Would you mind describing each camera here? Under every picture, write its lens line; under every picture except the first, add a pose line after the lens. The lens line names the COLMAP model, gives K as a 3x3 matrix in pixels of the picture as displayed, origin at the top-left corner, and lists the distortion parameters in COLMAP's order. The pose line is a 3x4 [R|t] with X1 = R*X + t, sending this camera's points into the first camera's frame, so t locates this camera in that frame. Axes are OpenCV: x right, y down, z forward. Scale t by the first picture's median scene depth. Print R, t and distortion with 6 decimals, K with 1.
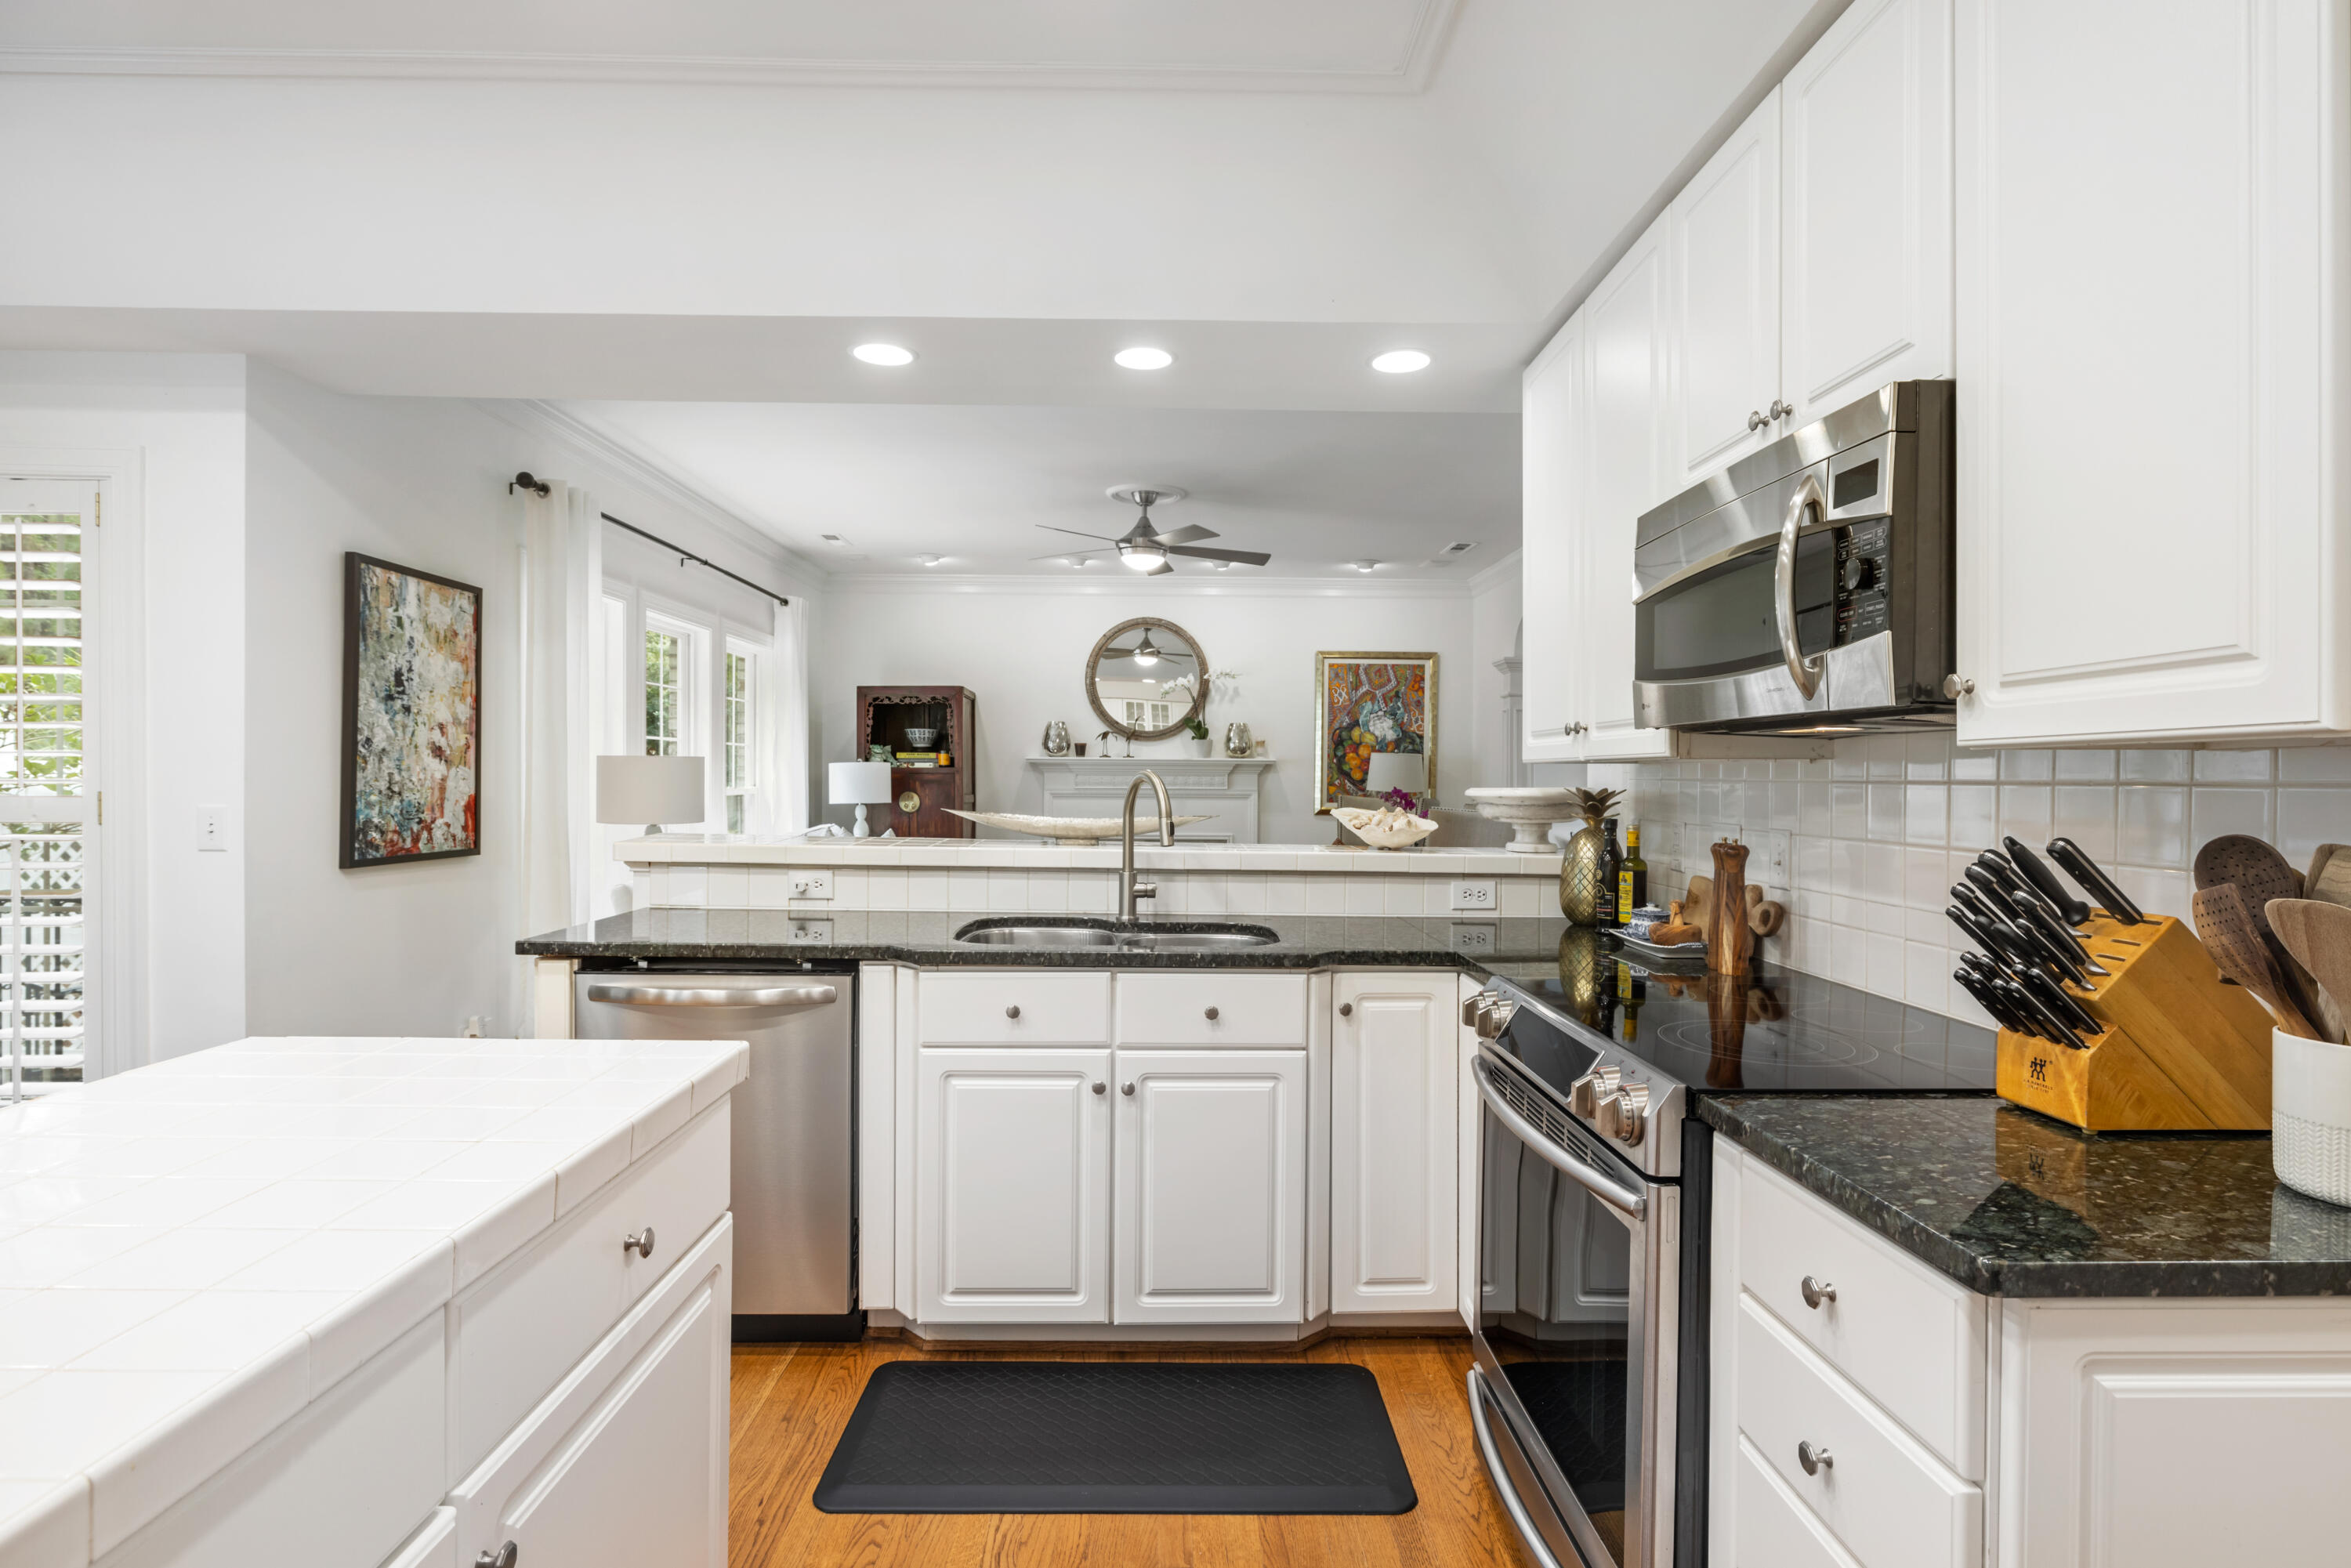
lens RADIAL K [[1143.4, 0, 1181.4], [0, 1143.4, 788.5], [0, 0, 1]] dist [-0.000606, 0.000051]
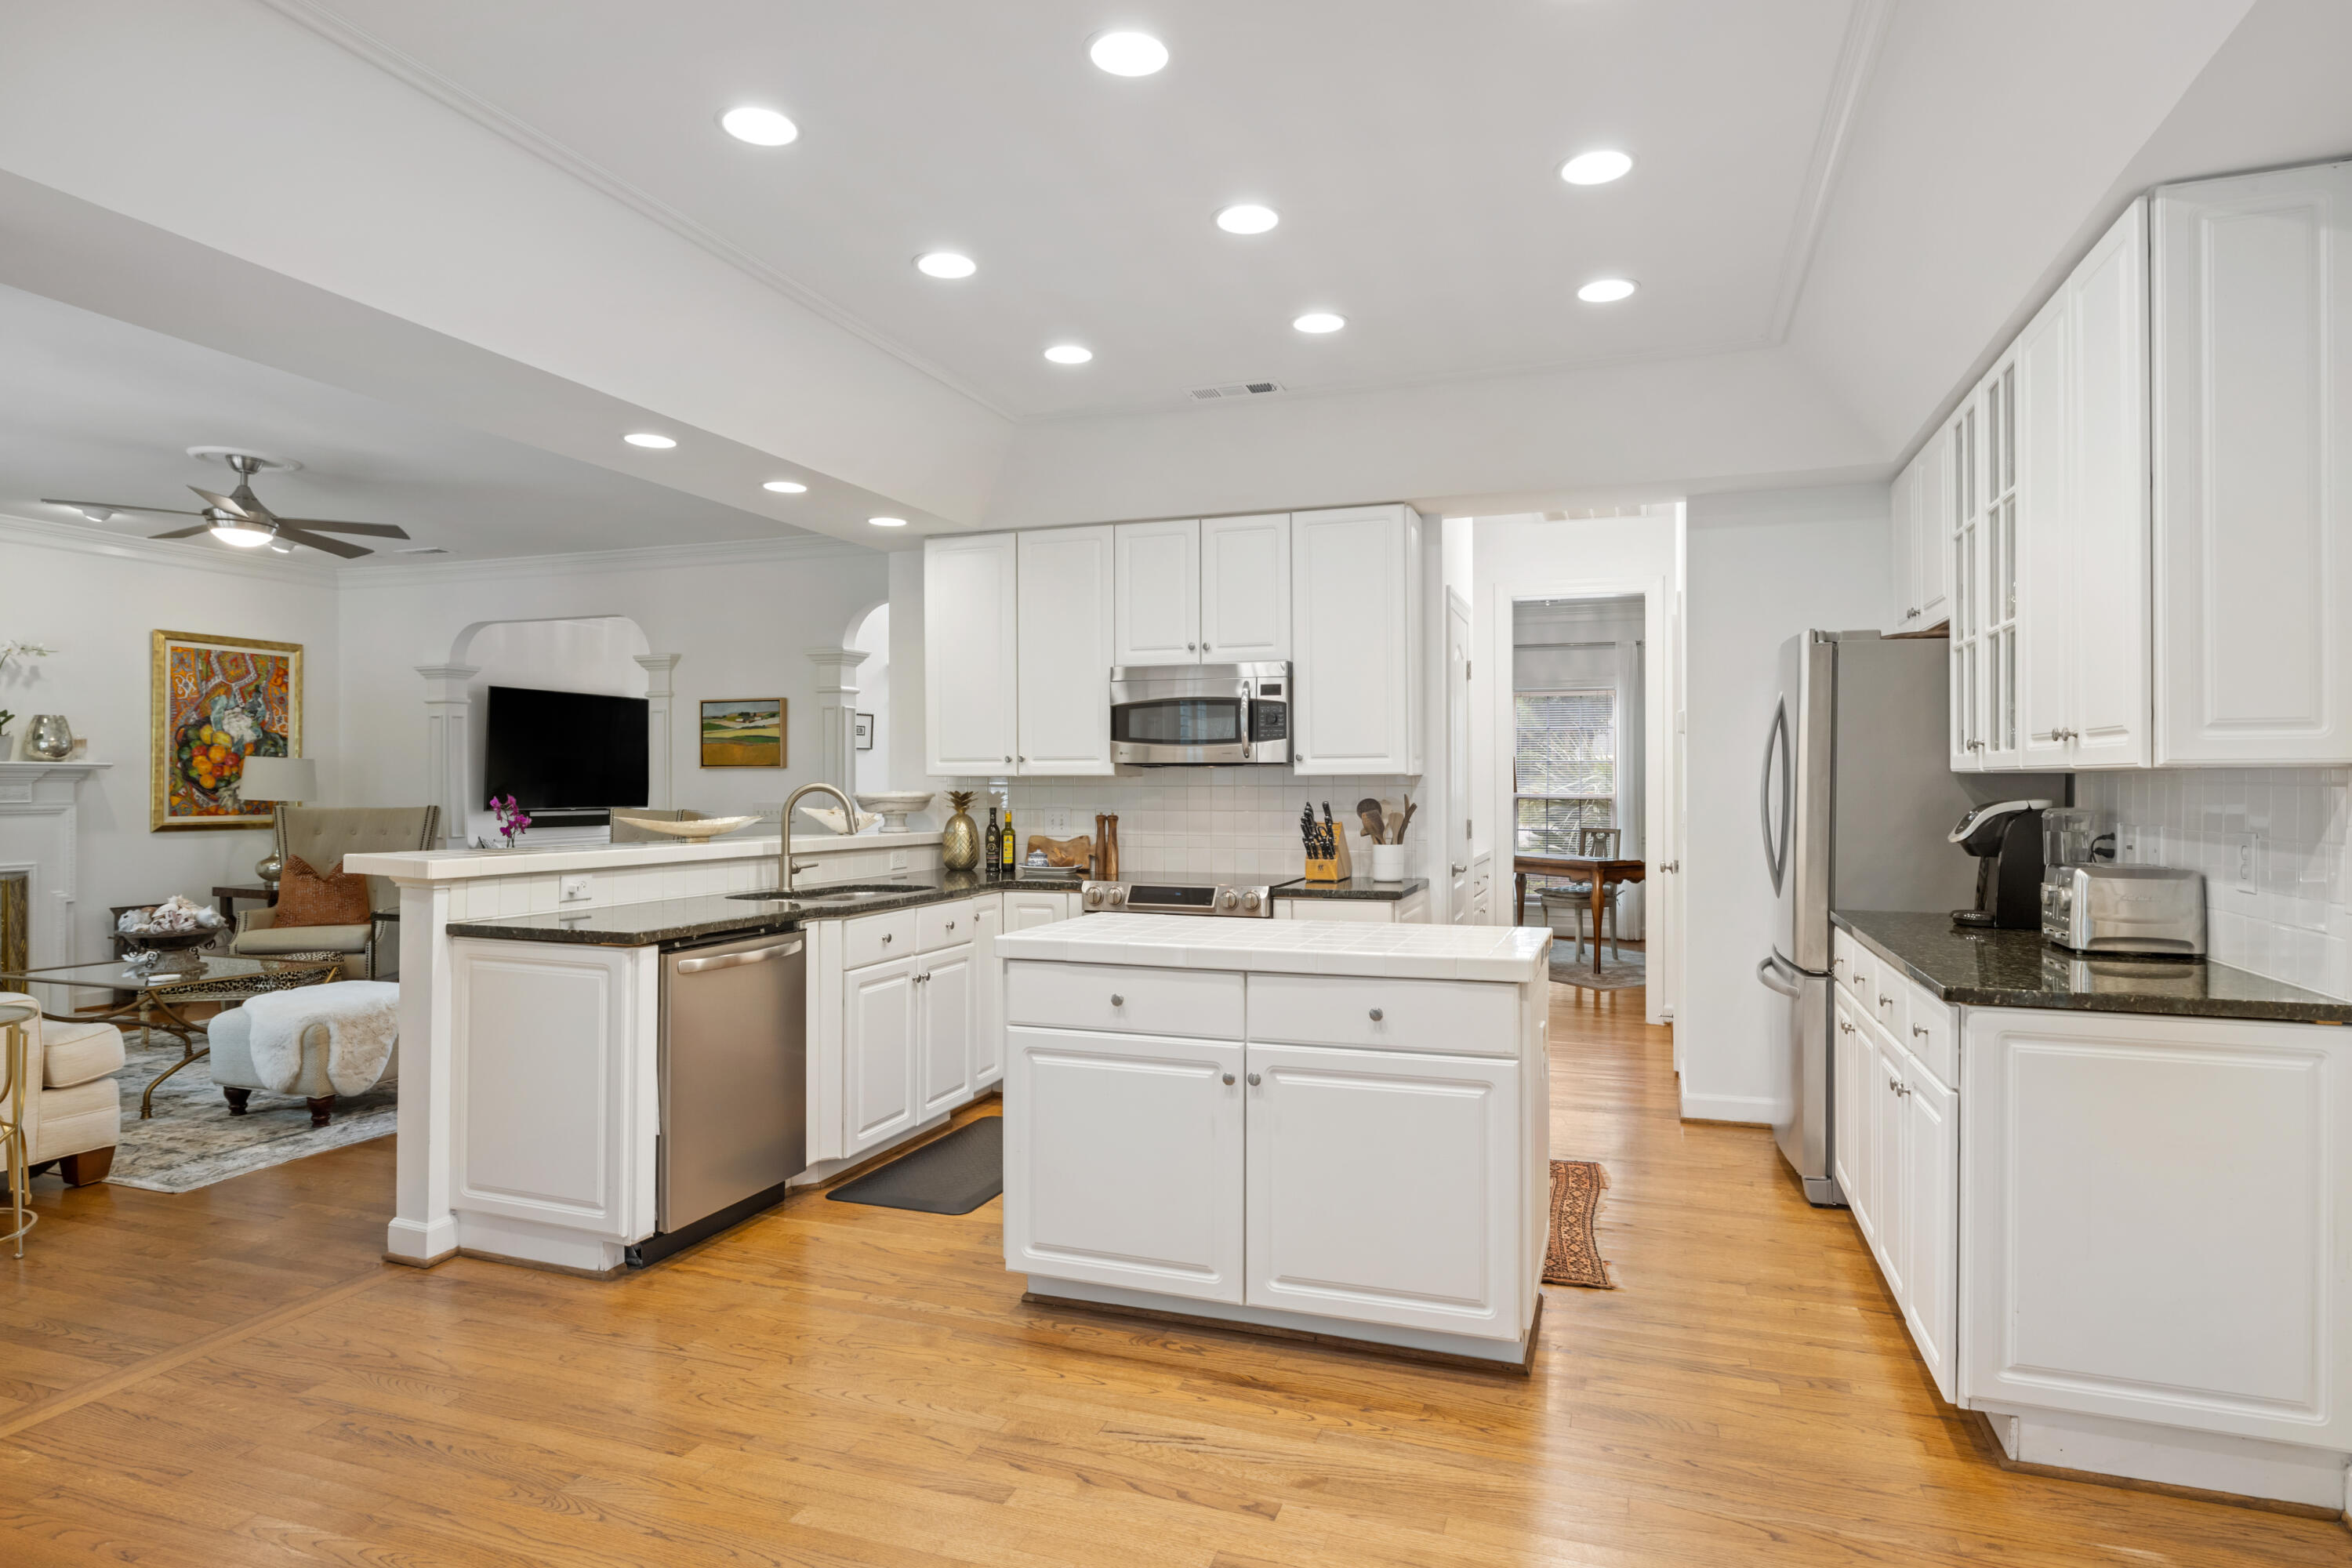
lens RADIAL K [[1364.6, 0, 1129.9], [0, 1364.6, 780.2], [0, 0, 1]] dist [-0.000058, 0.002203]
pose [[0.370356, -0.007262, 0.928862, -0.530052], [0.014075, 0.999899, 0.002206, -0.005932], [-0.928783, 0.012257, 0.370420, 0.000219]]
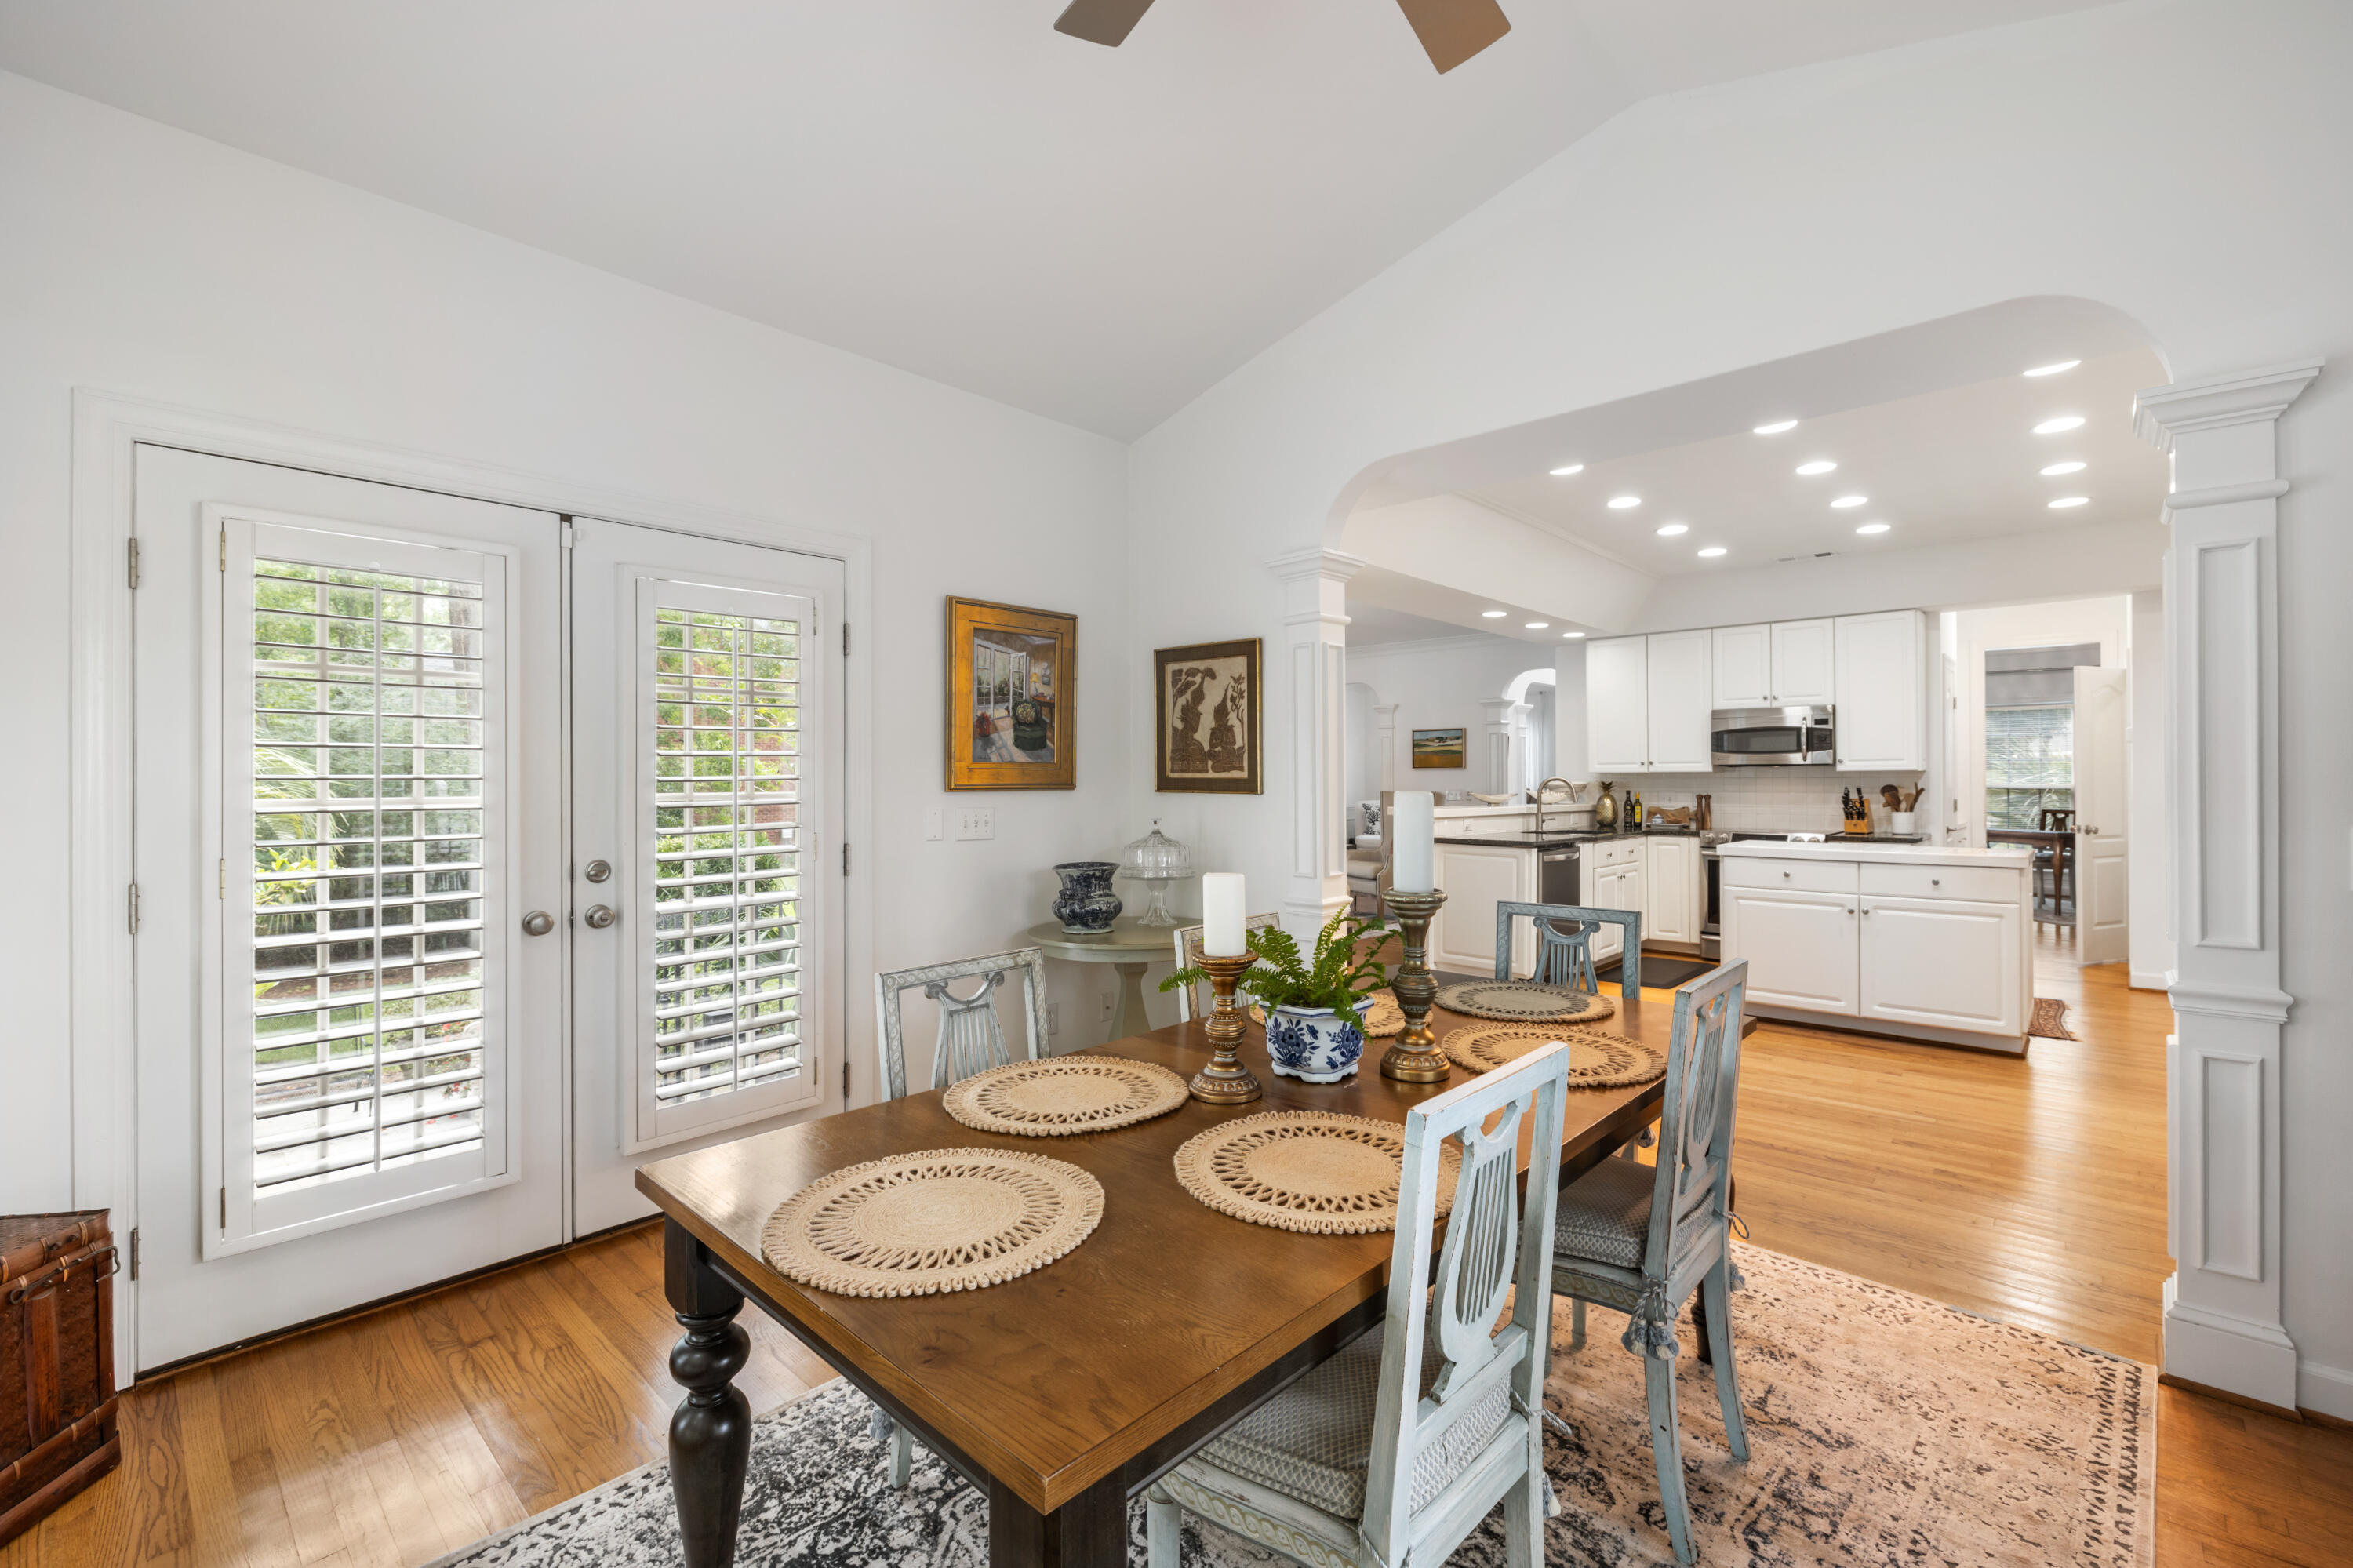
lens RADIAL K [[1082.2, 0, 1099.4], [0, 1082.2, 775.3], [0, 0, 1]] dist [0.000349, 0.000043]
pose [[0.695705, -0.007451, 0.718289, -0.972603], [0.016684, 0.999844, -0.005788, -0.007343], [-0.718133, 0.016010, 0.695721, -0.014317]]
